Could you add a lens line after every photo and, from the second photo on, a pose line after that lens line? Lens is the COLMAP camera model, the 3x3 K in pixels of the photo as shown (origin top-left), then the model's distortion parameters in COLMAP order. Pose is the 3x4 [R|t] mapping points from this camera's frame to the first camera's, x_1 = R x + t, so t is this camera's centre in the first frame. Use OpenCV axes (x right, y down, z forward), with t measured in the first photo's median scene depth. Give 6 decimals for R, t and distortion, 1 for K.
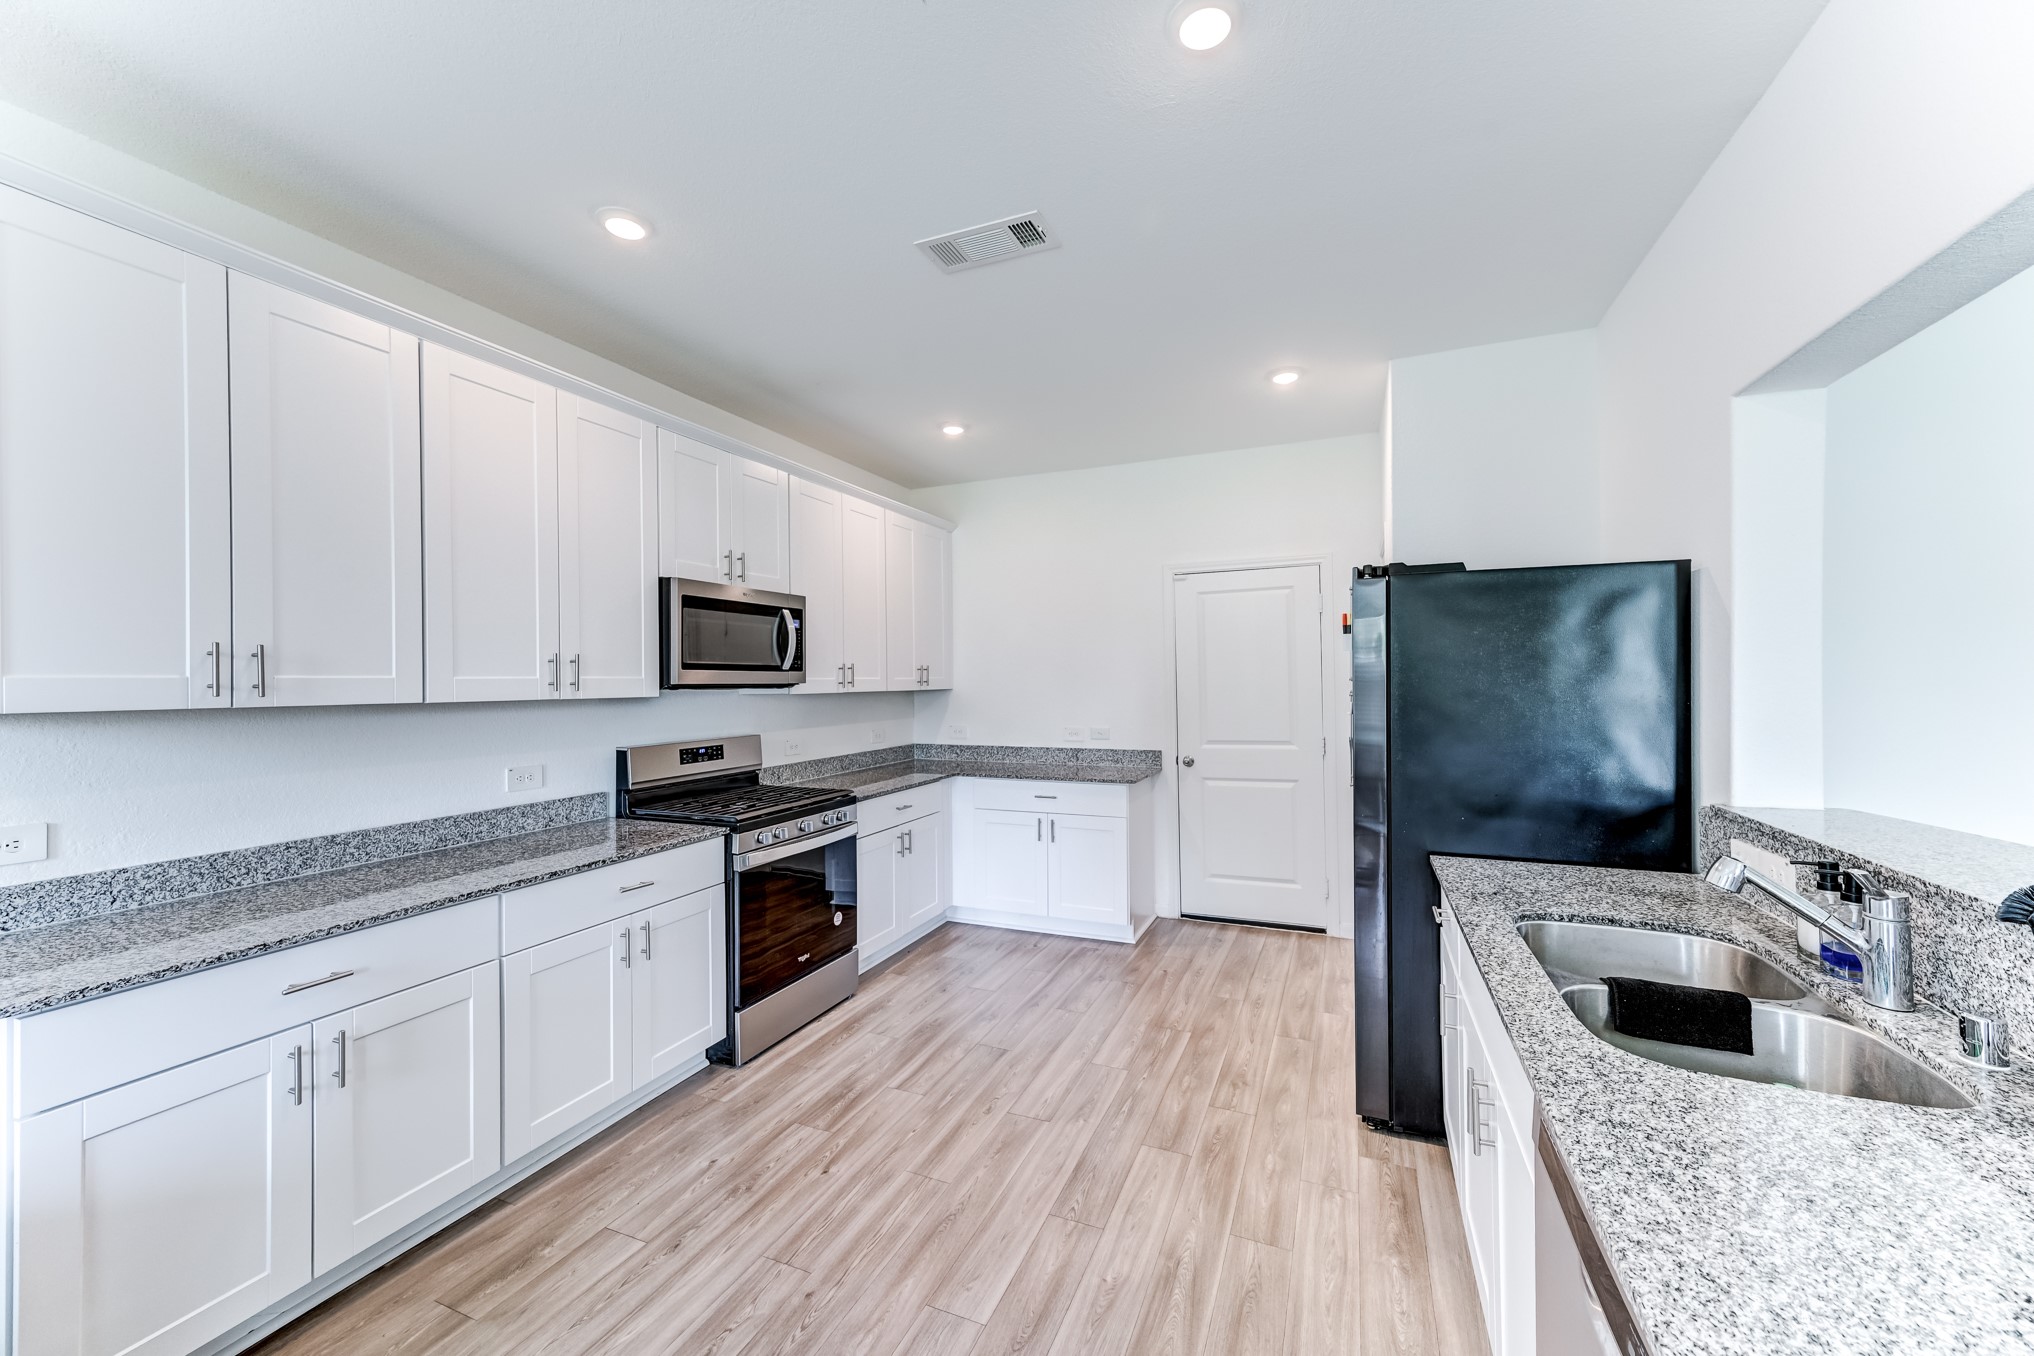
lens RADIAL K [[783.9, 0, 1013.7], [0, 783.9, 677.5], [0, 0, 1]] dist [0.007257, 0.000441]
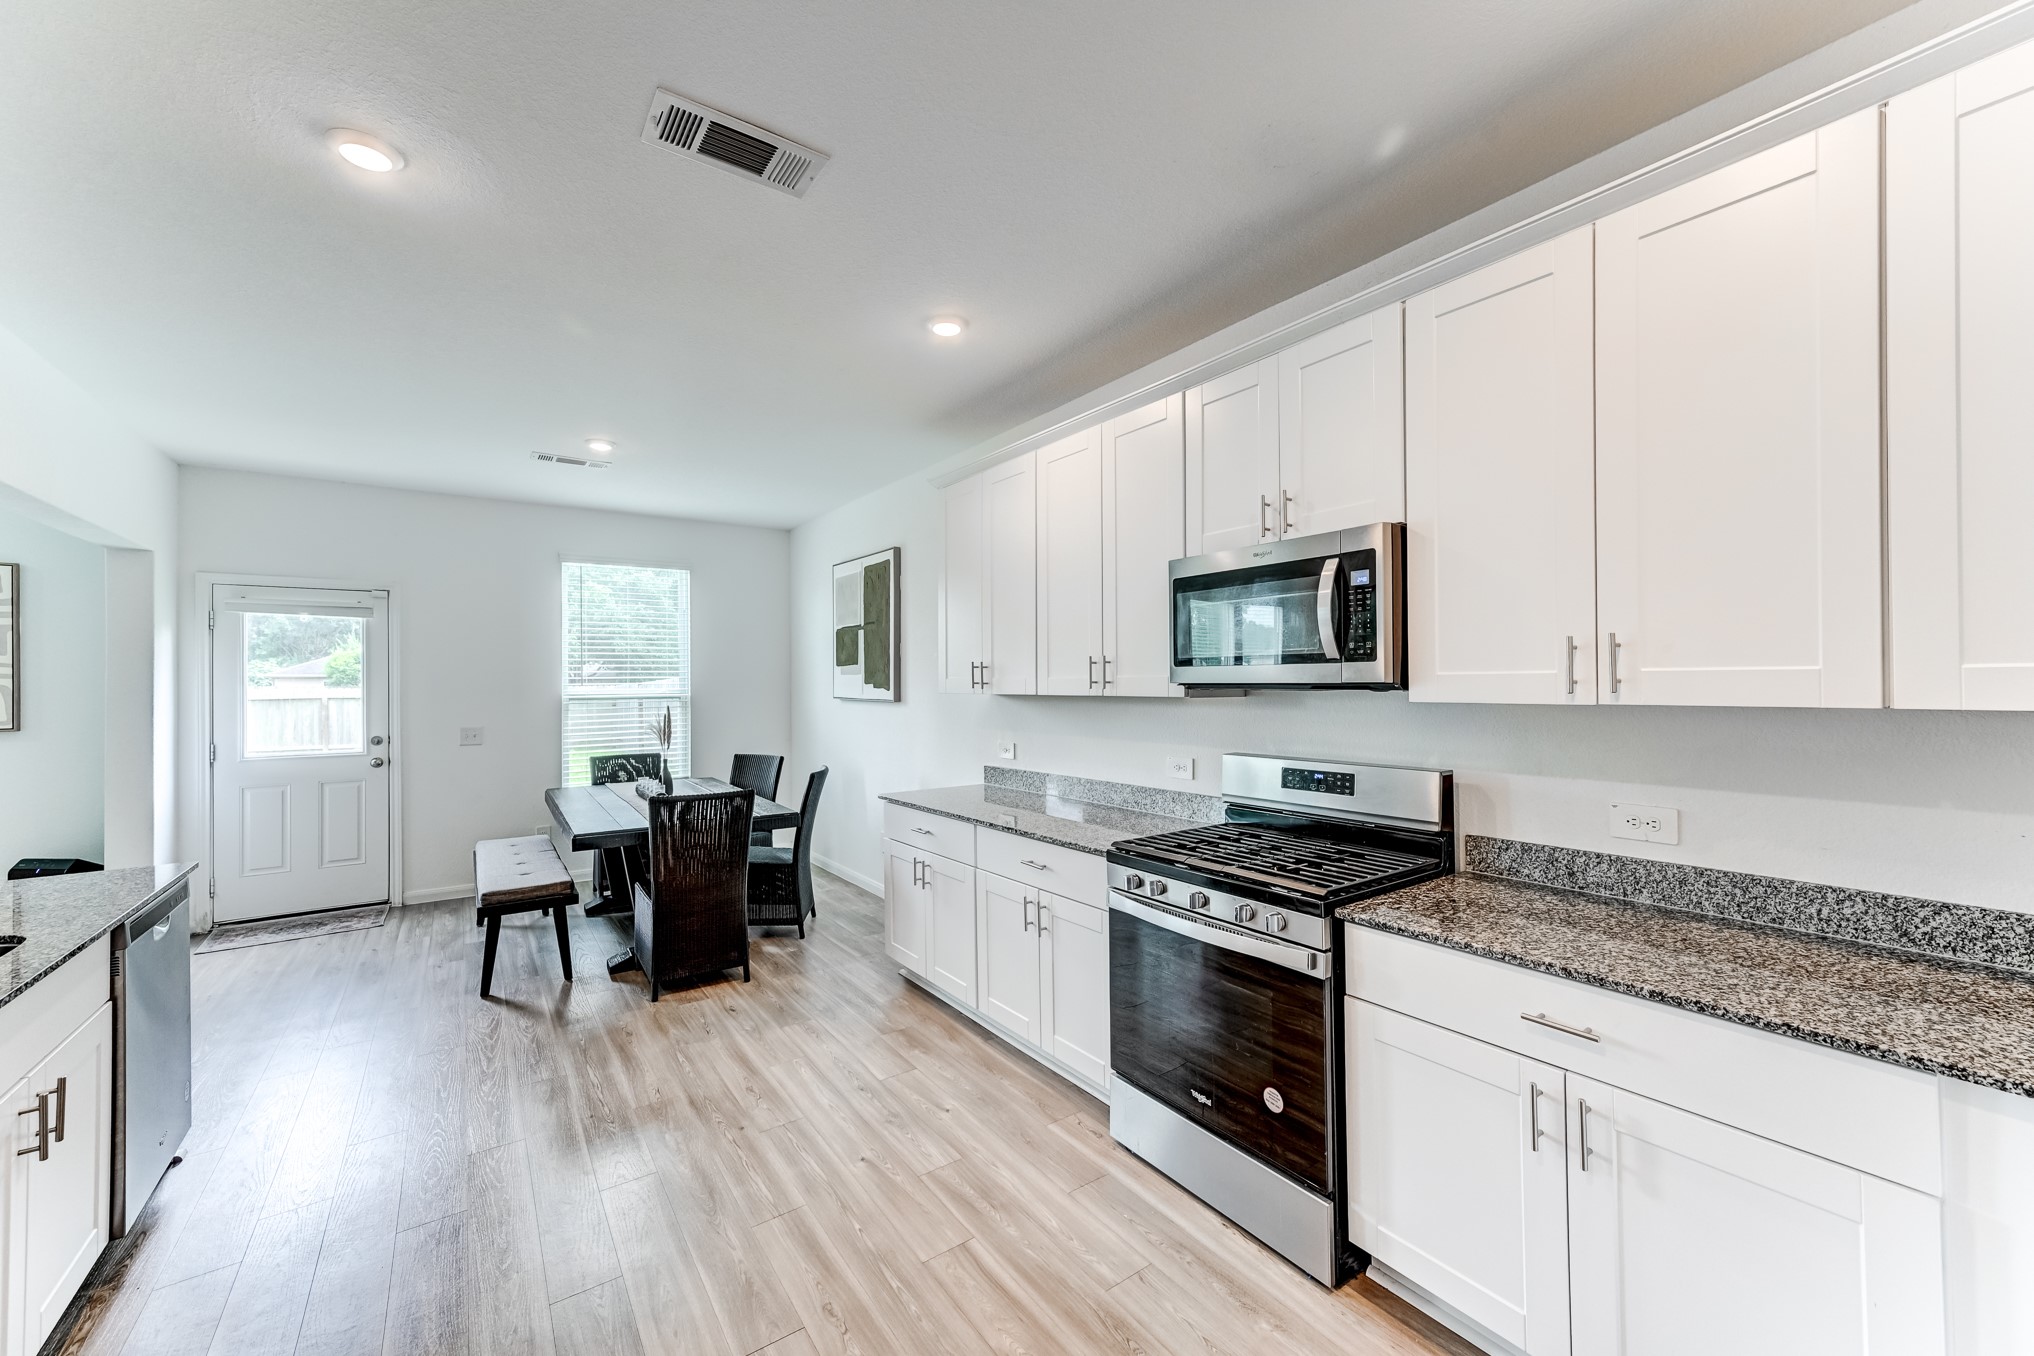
lens RADIAL K [[783.9, 0, 1013.7], [0, 783.9, 677.5], [0, 0, 1]] dist [0.007257, 0.000441]
pose [[-0.521176, 0.007211, -0.853419, 0.418152], [0.015968, 0.999872, -0.001303, 0.000602], [0.853300, -0.014307, -0.521224, 1.344416]]
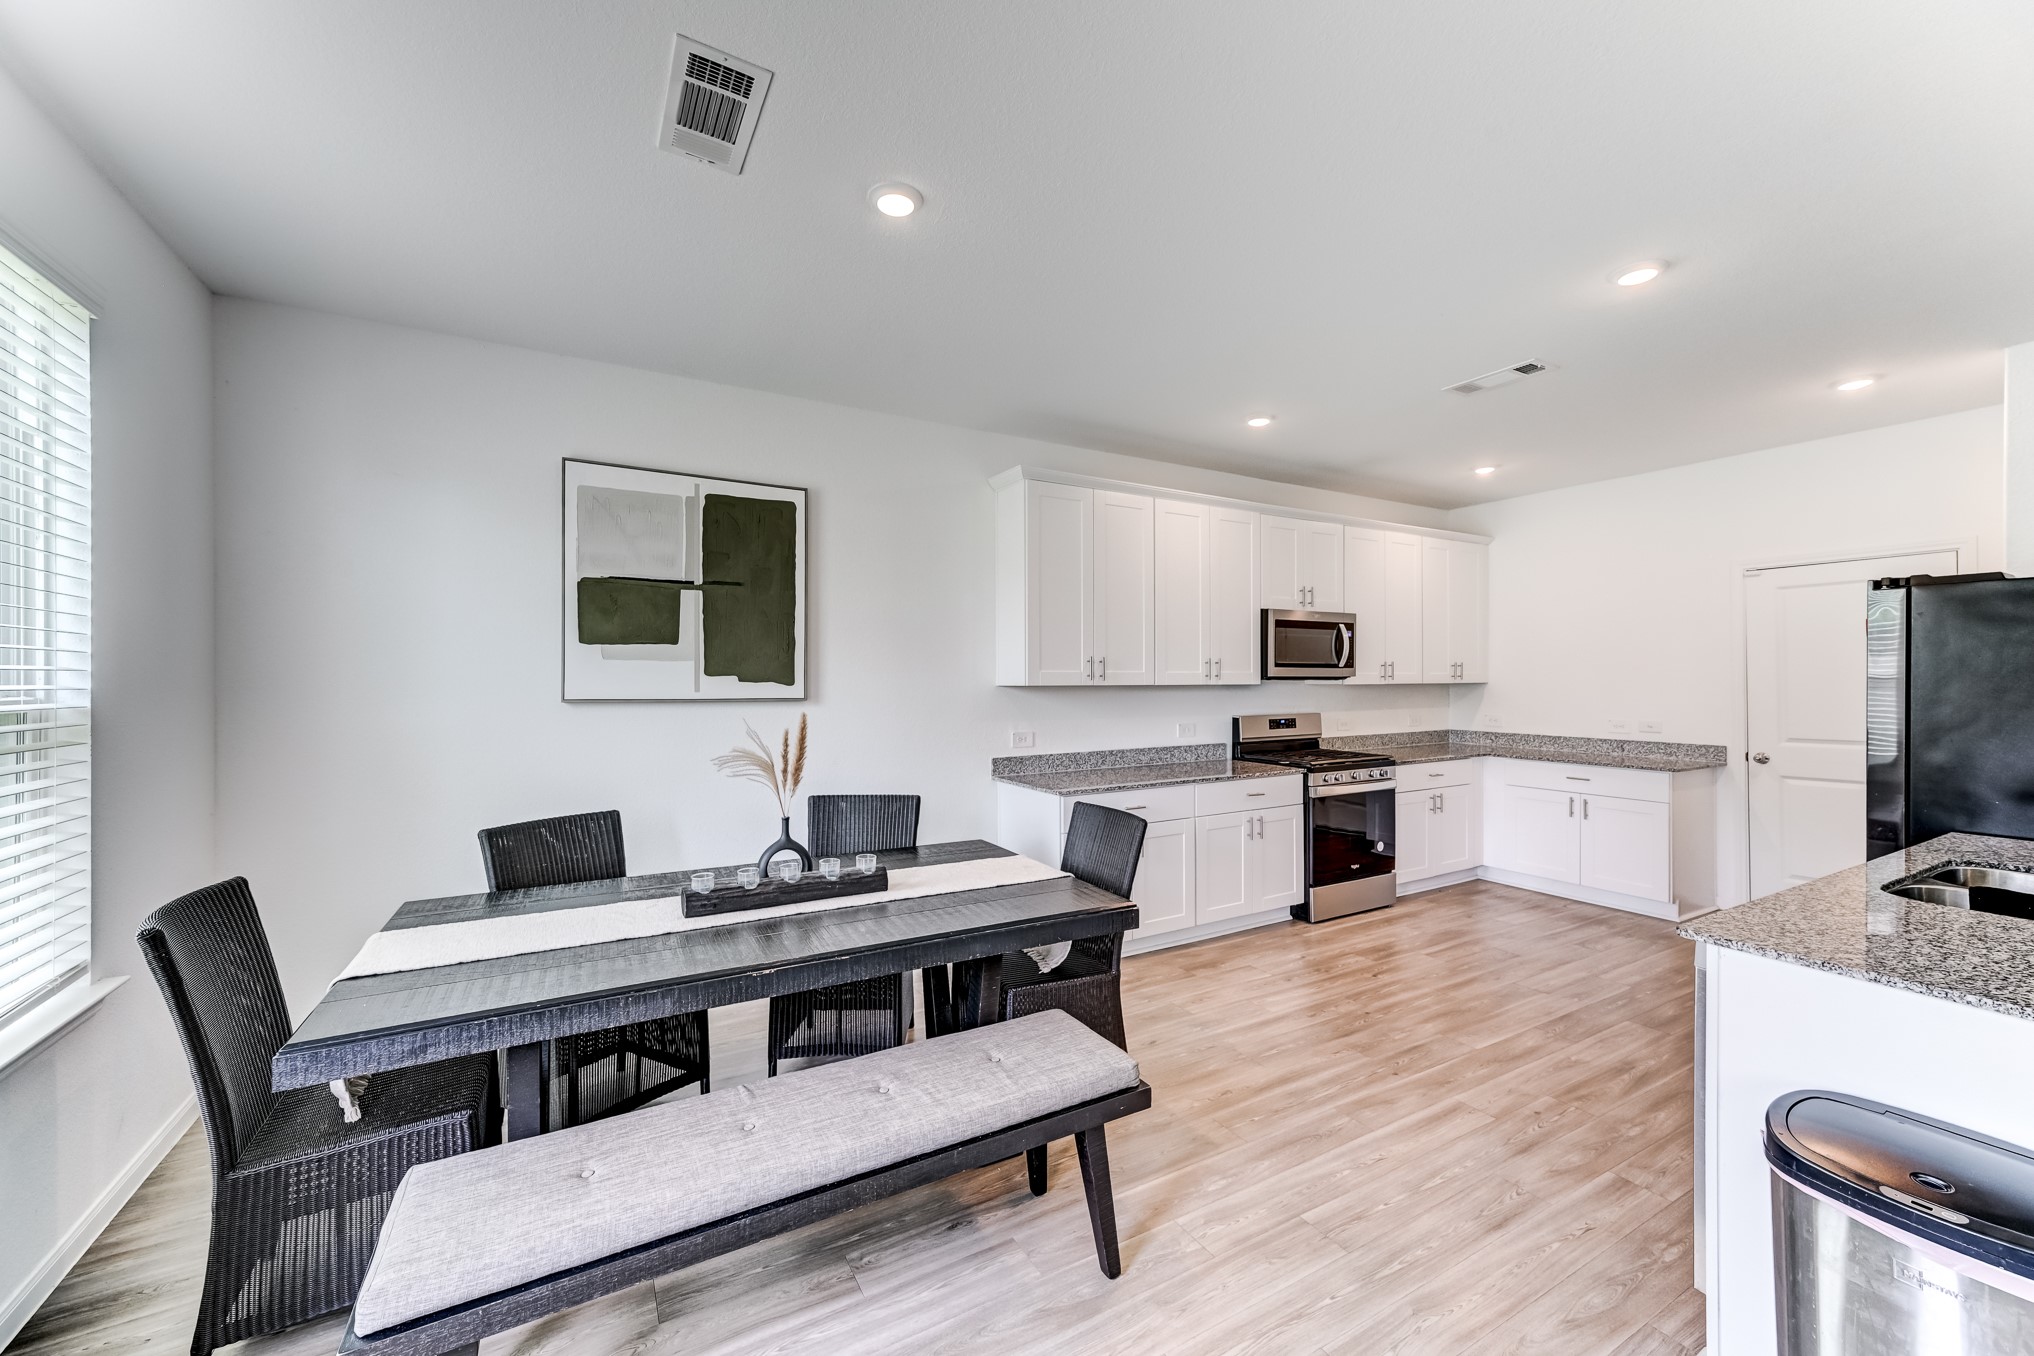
lens RADIAL K [[783.9, 0, 1013.7], [0, 783.9, 677.5], [0, 0, 1]] dist [0.007257, 0.000441]
pose [[0.797496, 0.008325, -0.603267, 0.111174], [-0.003566, 0.999952, 0.009084, -0.001967], [0.603314, -0.005093, 0.797488, -0.587083]]
